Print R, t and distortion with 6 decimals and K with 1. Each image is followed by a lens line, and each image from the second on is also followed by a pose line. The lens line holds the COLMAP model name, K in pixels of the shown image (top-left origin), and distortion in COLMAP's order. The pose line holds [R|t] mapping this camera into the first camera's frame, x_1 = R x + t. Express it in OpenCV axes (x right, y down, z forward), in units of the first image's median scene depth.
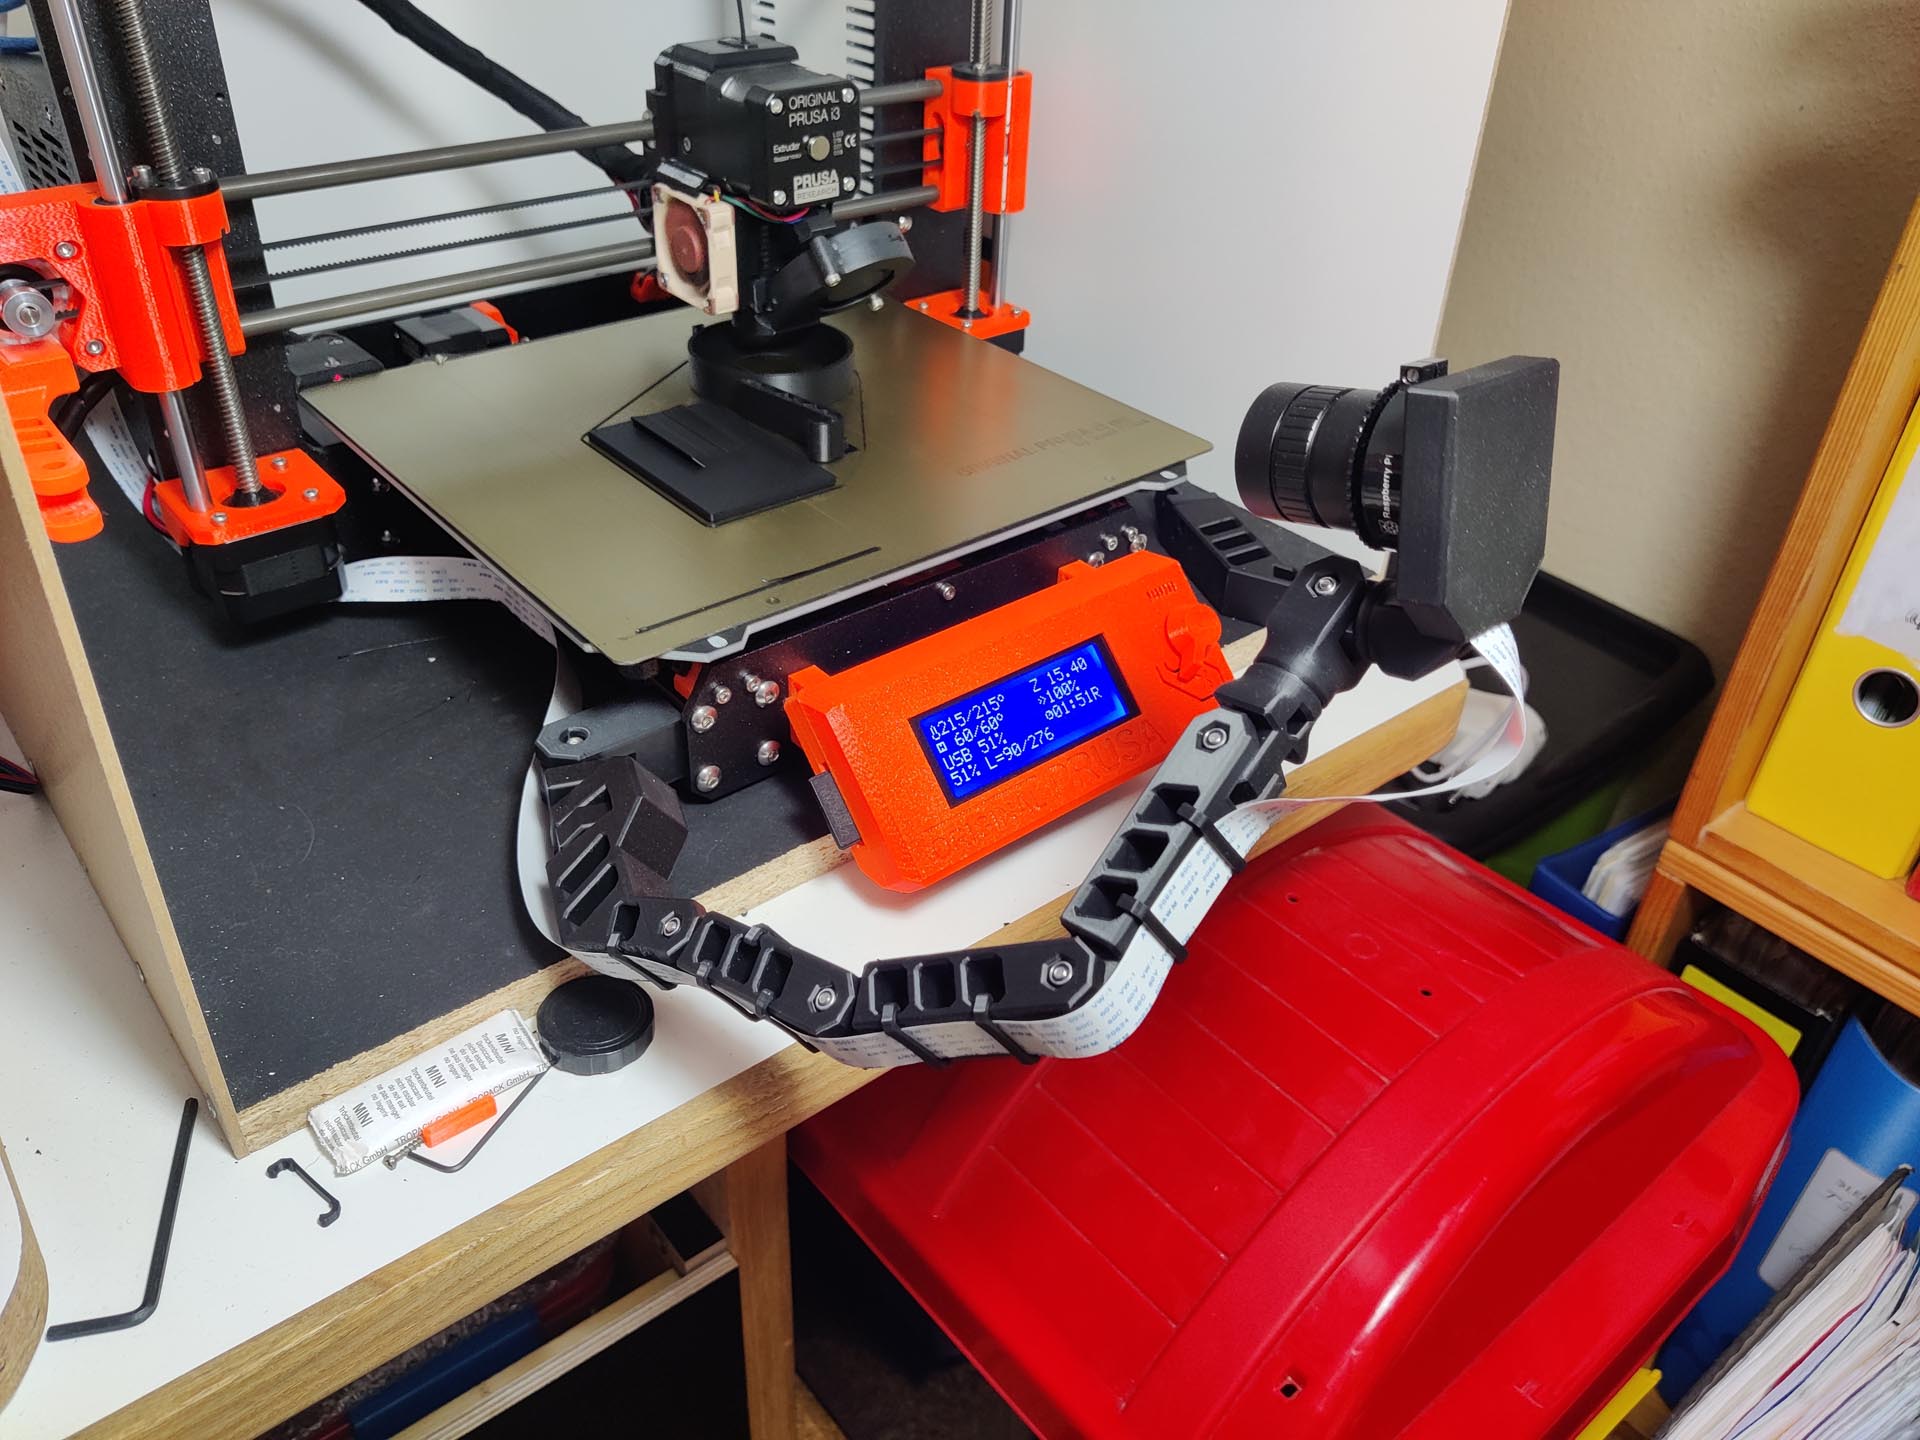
lens RADIAL K [[1474.8, 0, 952.5], [0, 1474.8, 734.0], [0, 0, 1]] dist [0.008115, -0.010311]
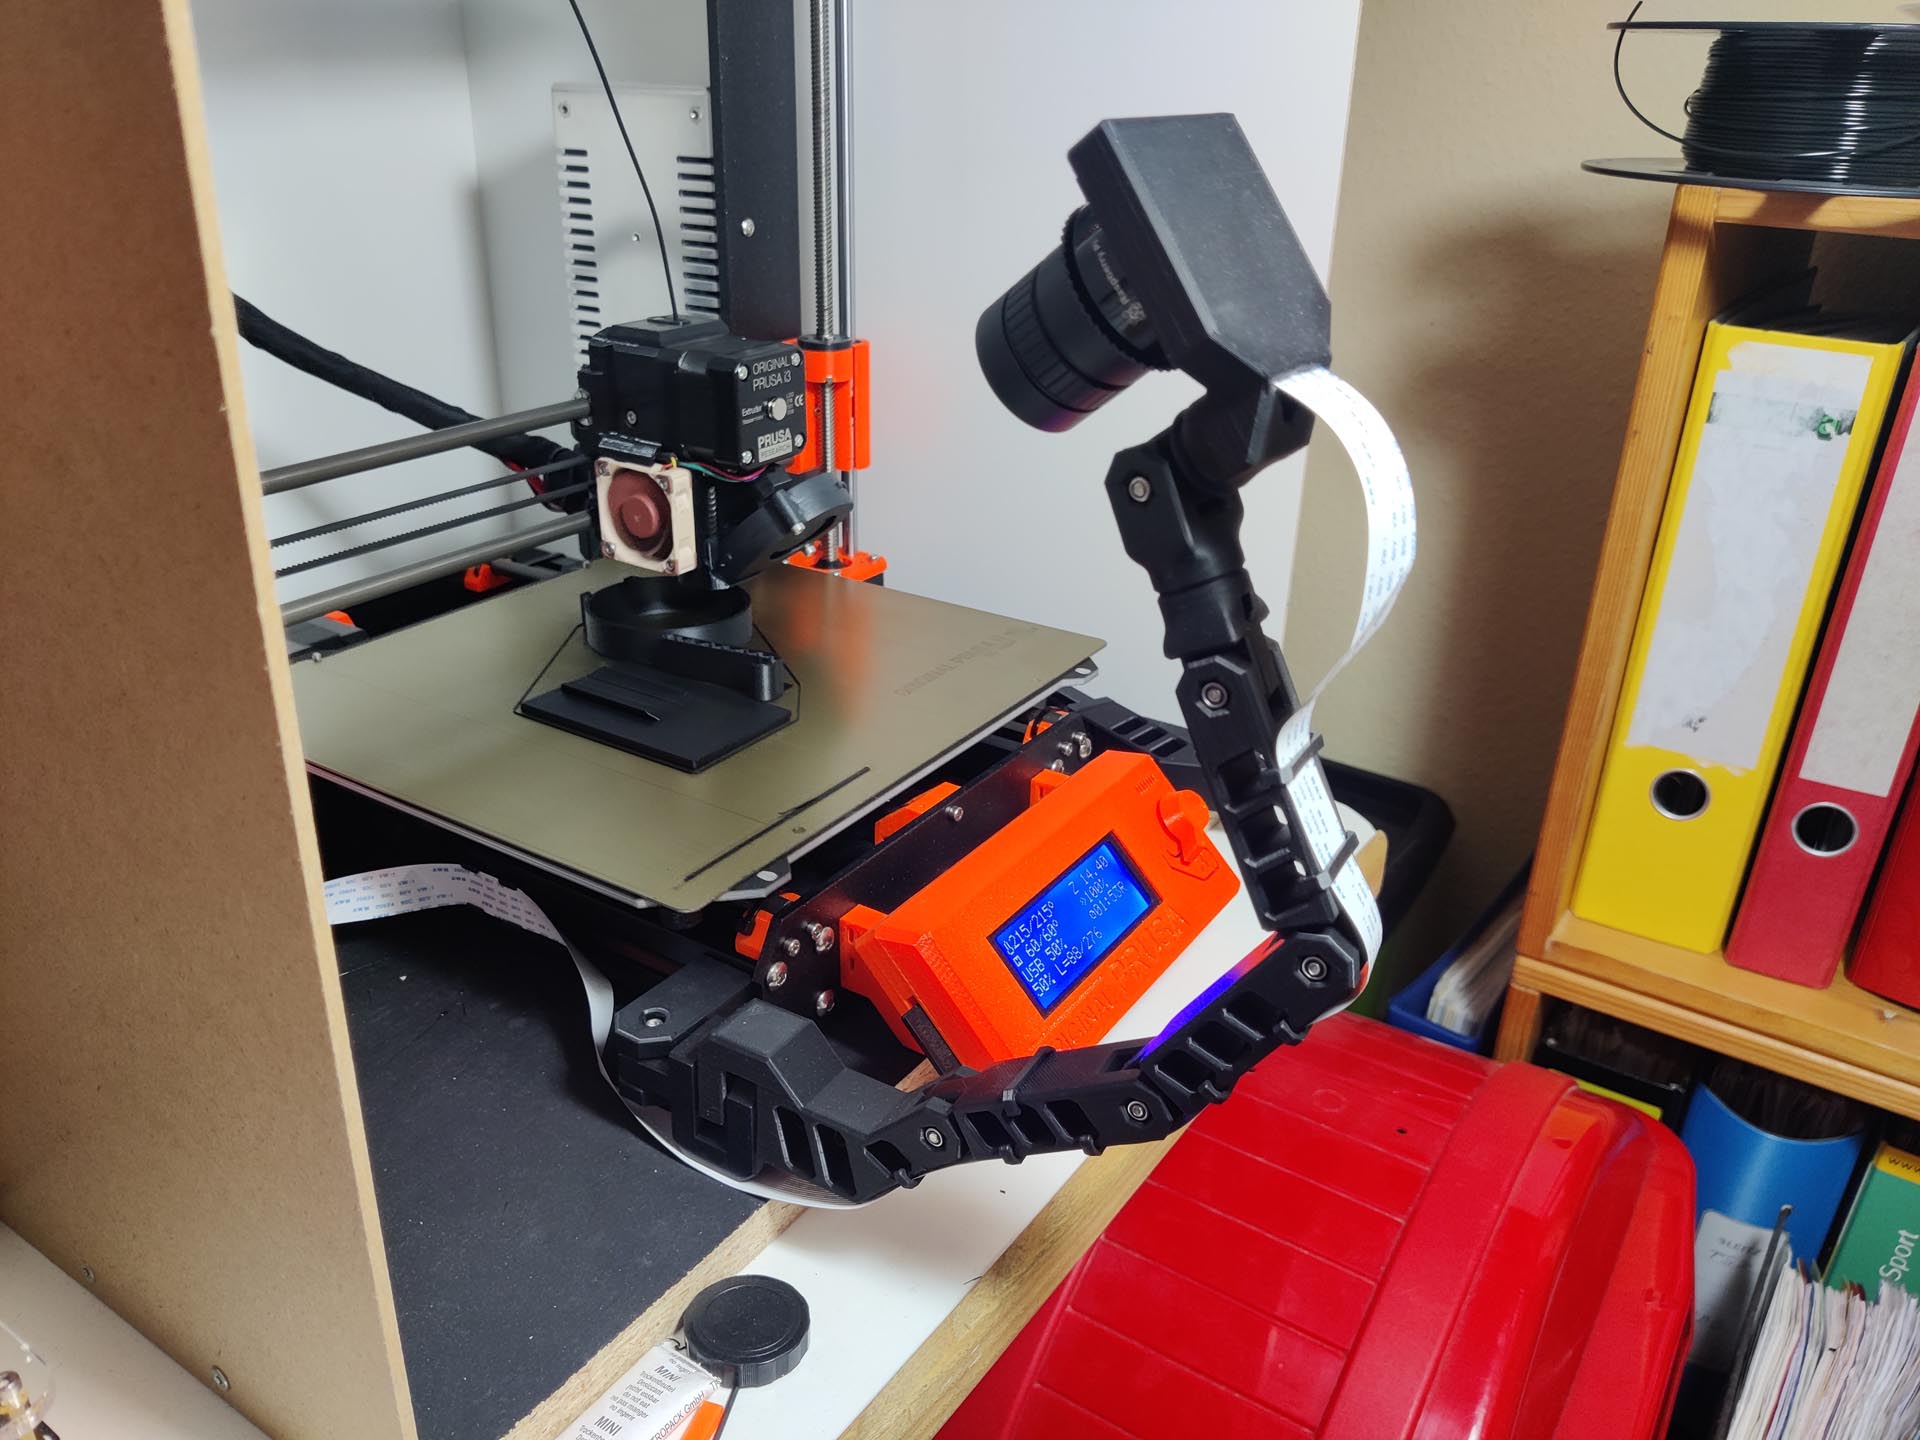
lens RADIAL K [[1459.4, 0, 972.1], [0, 1459.4, 732.3], [0, 0, 1]] dist [0.017168, -0.010310]
pose [[0.956436, -0.139203, 0.256617, -0.240513], [0.182099, 0.971508, -0.151699, 0.002434], [-0.228188, 0.191820, 0.954534, 0.035684]]
